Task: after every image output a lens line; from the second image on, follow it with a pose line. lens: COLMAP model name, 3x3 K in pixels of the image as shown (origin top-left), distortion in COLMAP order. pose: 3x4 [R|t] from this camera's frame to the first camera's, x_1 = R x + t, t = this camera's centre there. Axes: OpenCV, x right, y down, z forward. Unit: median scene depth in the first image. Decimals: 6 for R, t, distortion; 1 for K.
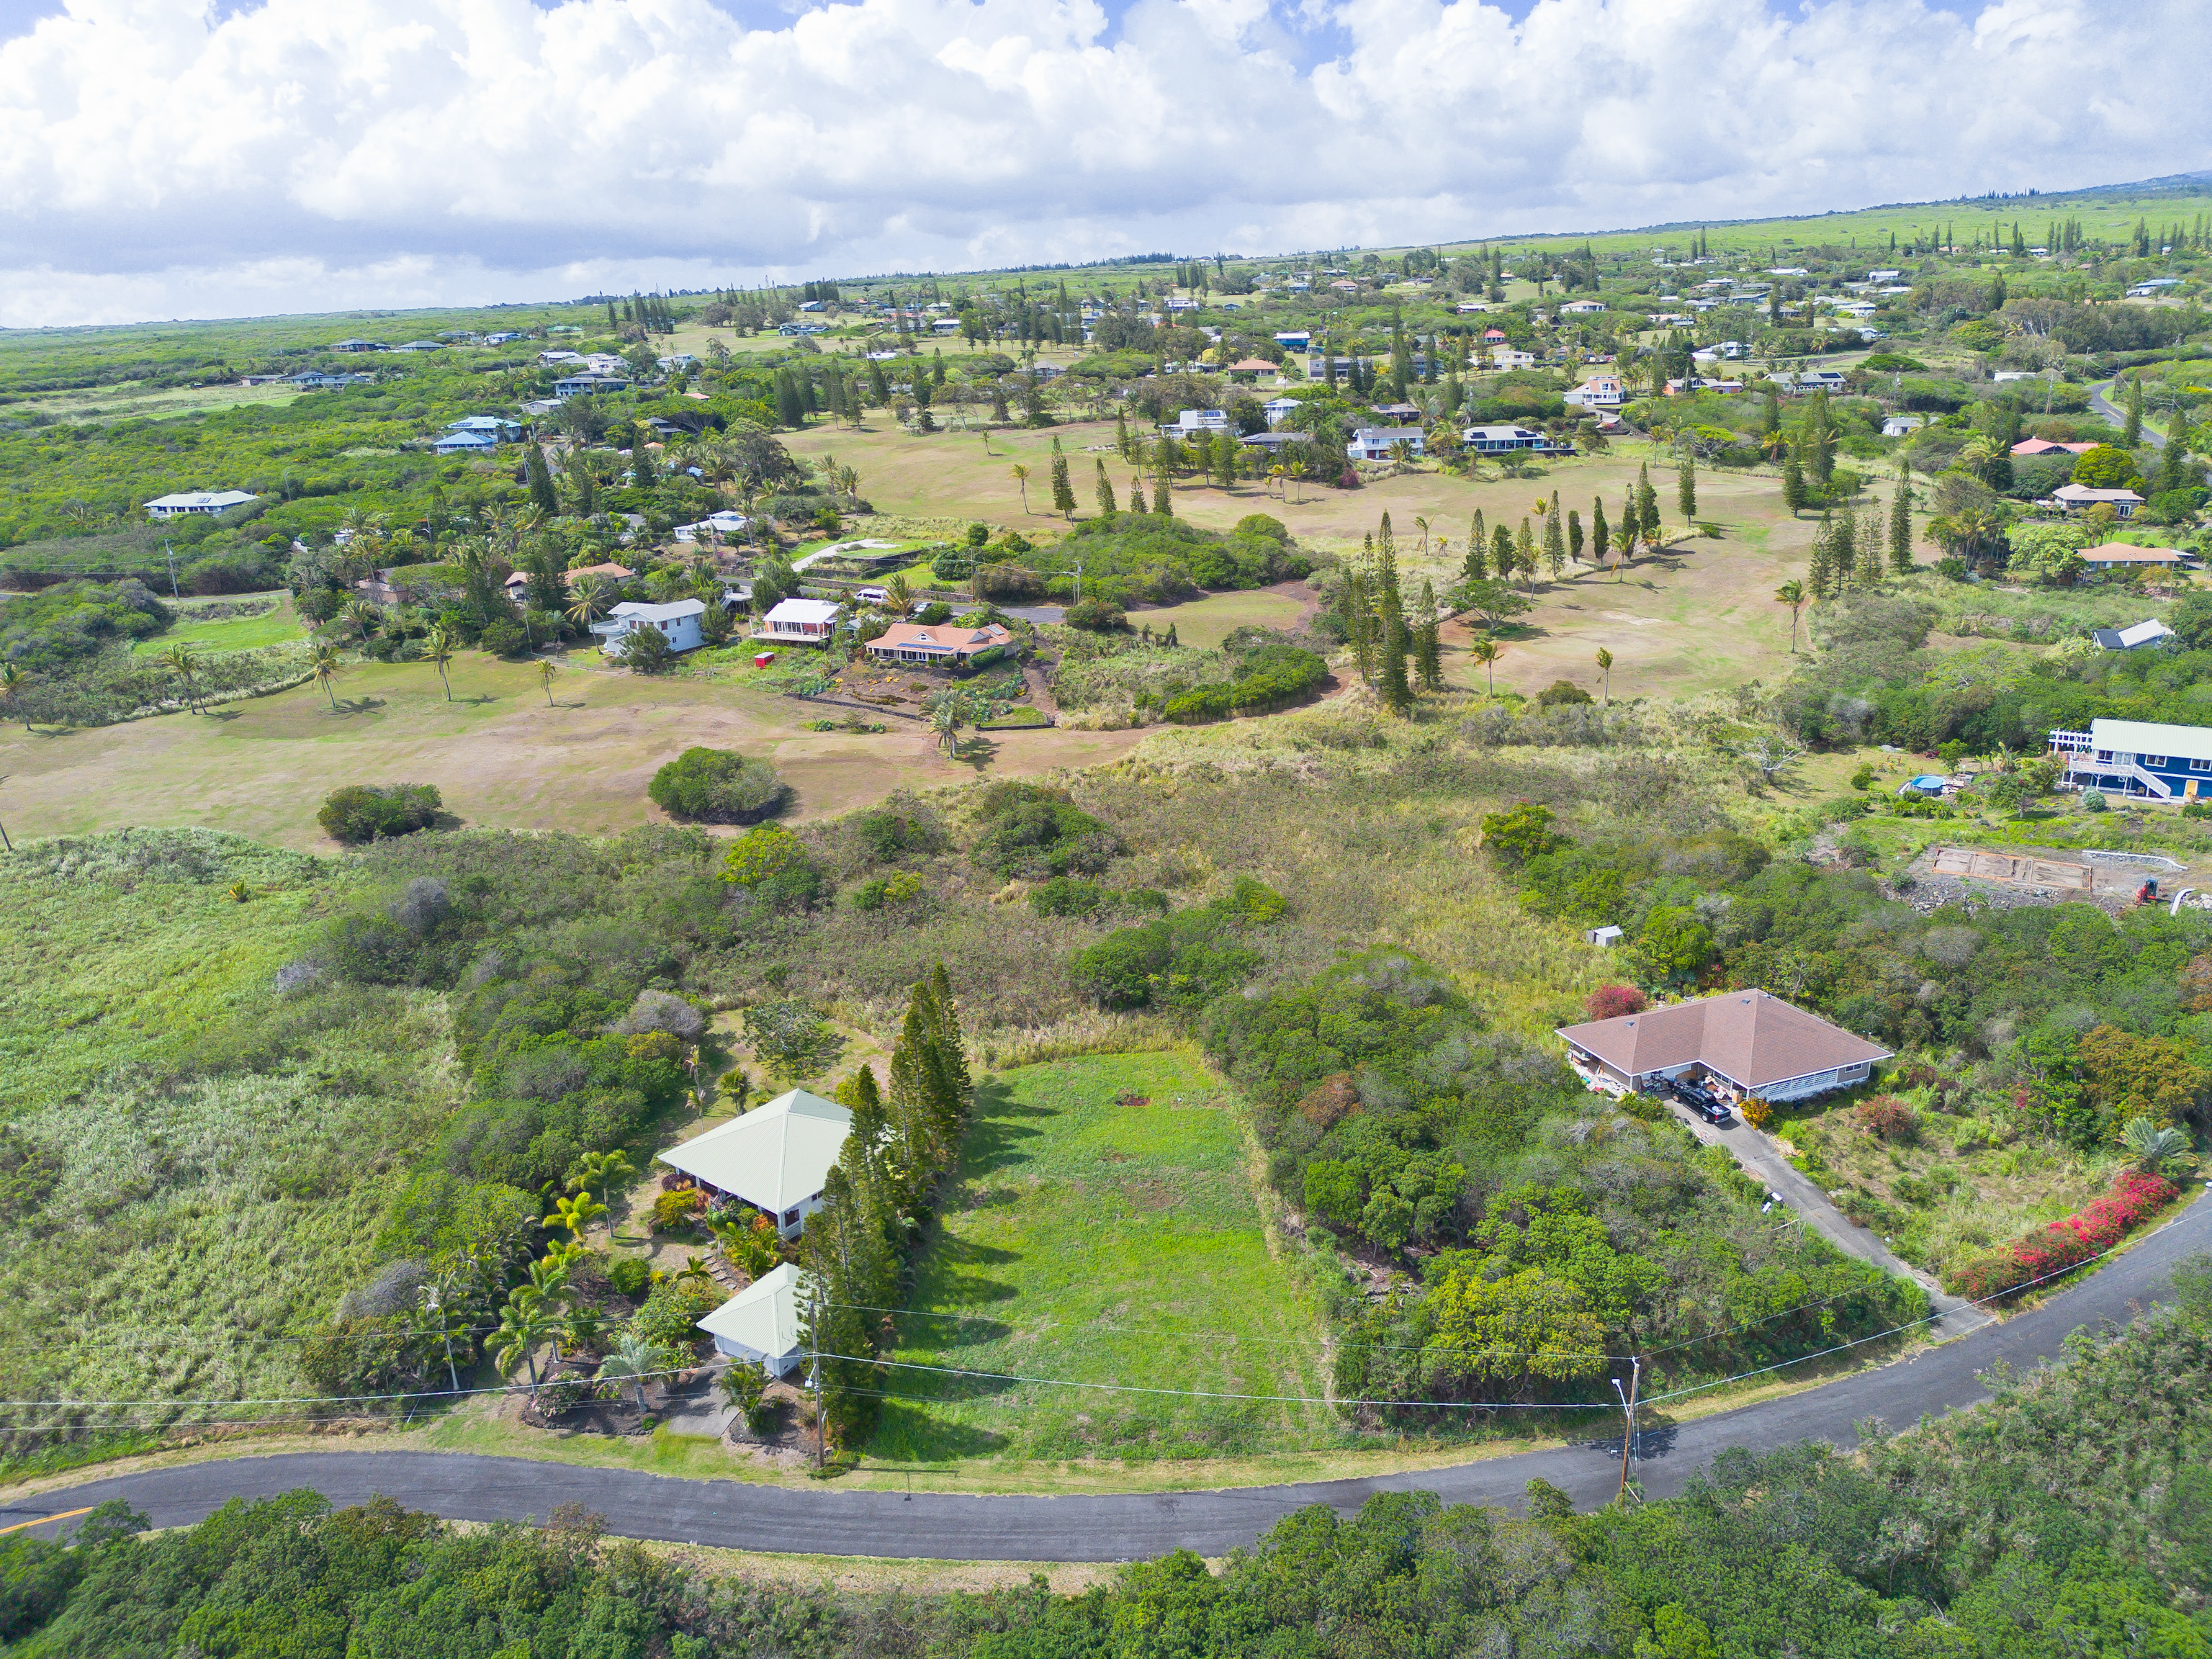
lens RADIAL K [[1568.3, 0, 1117.1], [0, 1568.3, 845.2], [0, 0, 1]] dist [0.050067, -0.036280]
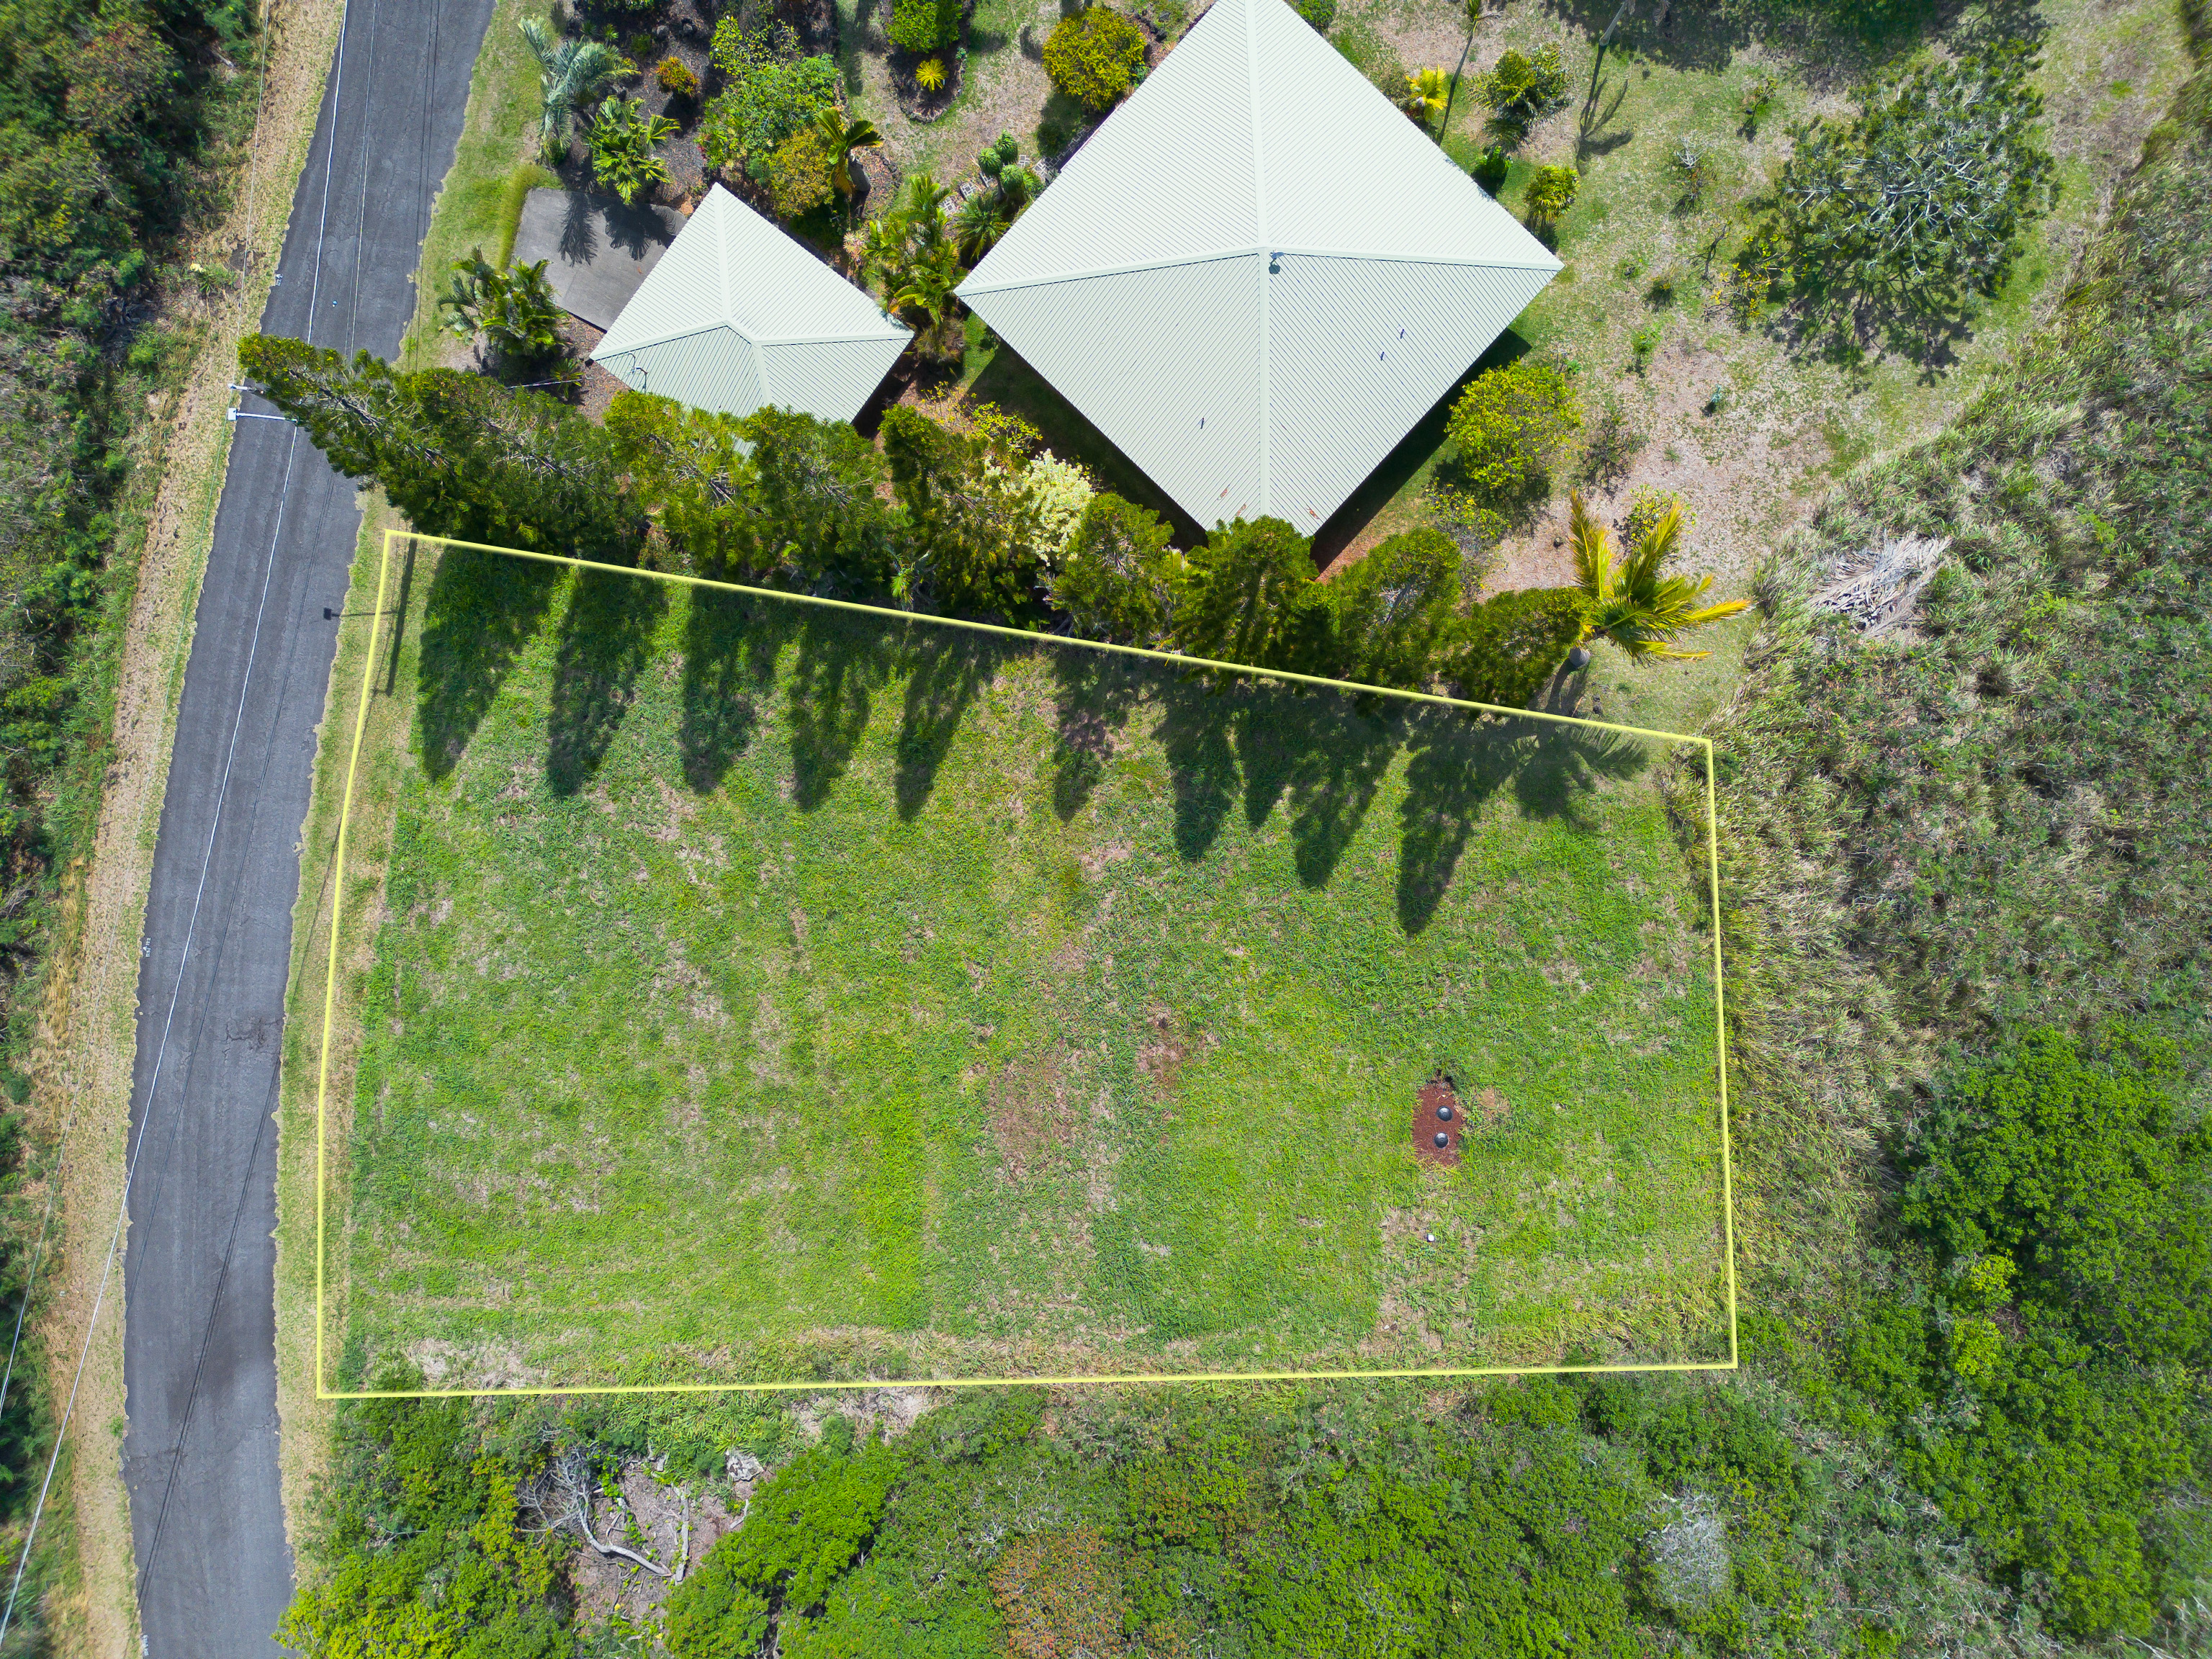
lens RADIAL K [[1568.3, 0, 1126.8], [0, 1568.3, 821.8], [0, 0, 1]] dist [0.050067, -0.036280]
pose [[-0.090776, 0.995809, 0.011123, -0.041262], [-0.282972, -0.036500, 0.958433, -0.129138], [0.954823, 0.083855, 0.285100, 0.532869]]
